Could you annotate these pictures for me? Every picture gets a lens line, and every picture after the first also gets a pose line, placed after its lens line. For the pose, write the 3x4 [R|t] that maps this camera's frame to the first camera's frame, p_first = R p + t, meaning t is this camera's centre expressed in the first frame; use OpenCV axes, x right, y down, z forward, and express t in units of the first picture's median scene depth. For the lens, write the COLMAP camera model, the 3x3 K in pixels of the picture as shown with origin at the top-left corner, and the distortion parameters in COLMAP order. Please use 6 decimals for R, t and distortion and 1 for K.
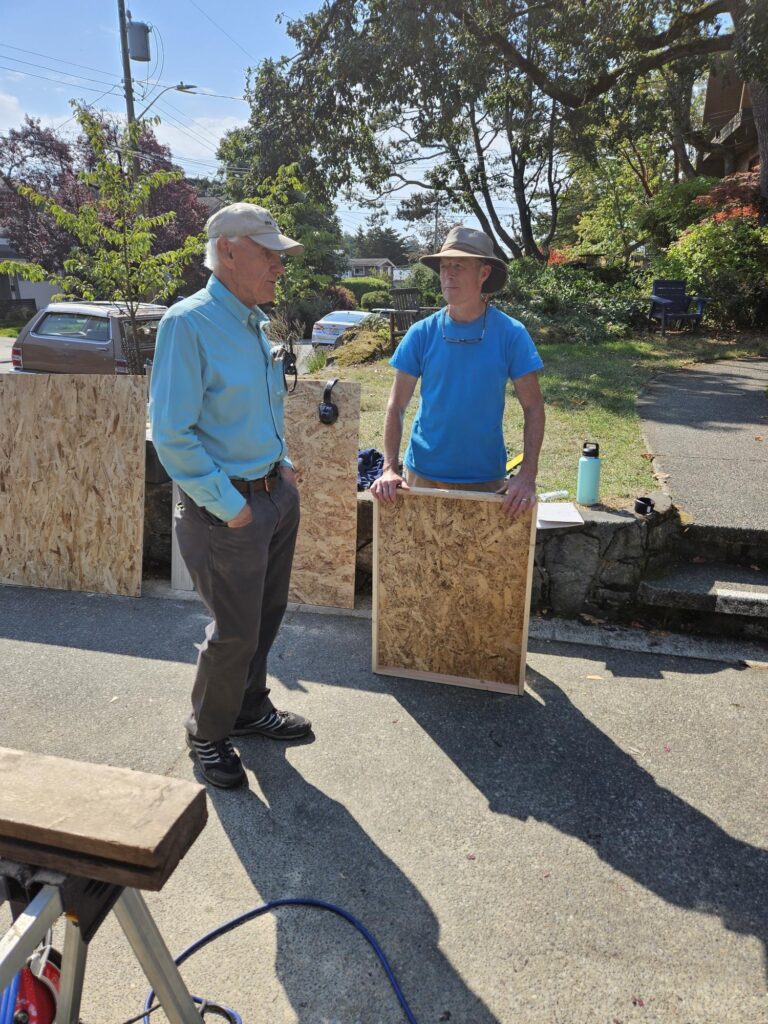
lens RADIAL K [[688.1, 0, 384.0], [0, 688.1, 512.0], [0, 0, 1]] dist [0.066576, -0.057355]
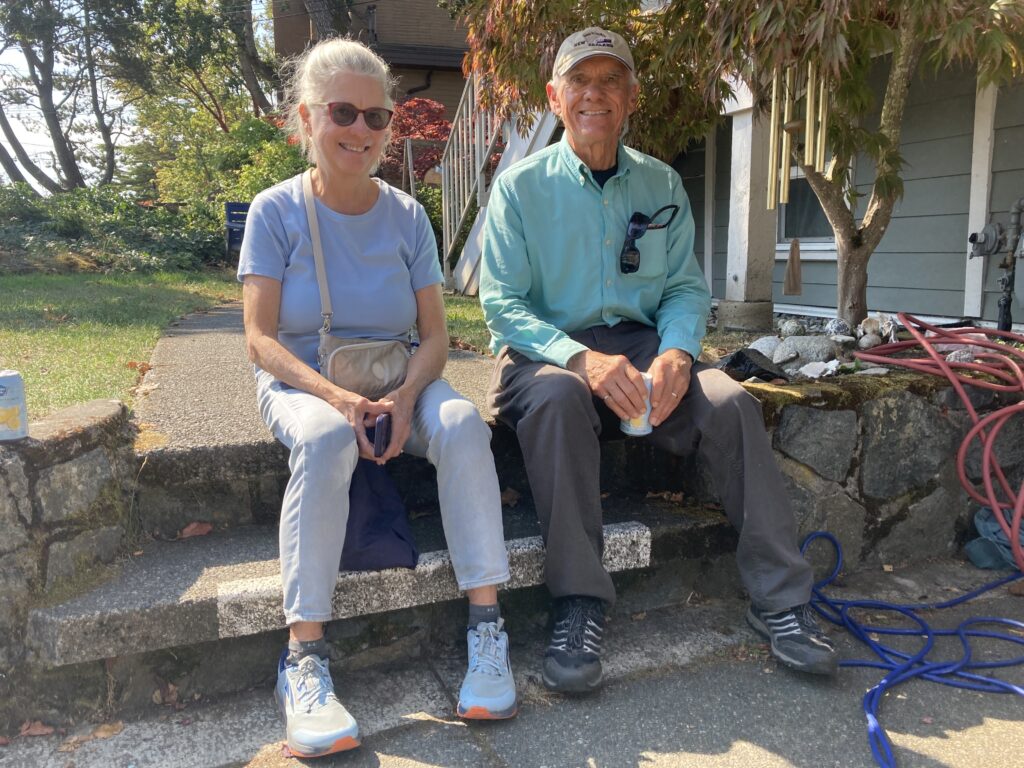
lens RADIAL K [[774.7, 0, 505.7], [0, 774.7, 393.1], [0, 0, 1]] dist [0.058625, -0.086138]
pose [[0.821075, -0.094053, 0.563019, 0.346983], [0.198274, 0.971911, -0.126792, 0.088312], [-0.535279, 0.215738, 0.816660, 0.468775]]
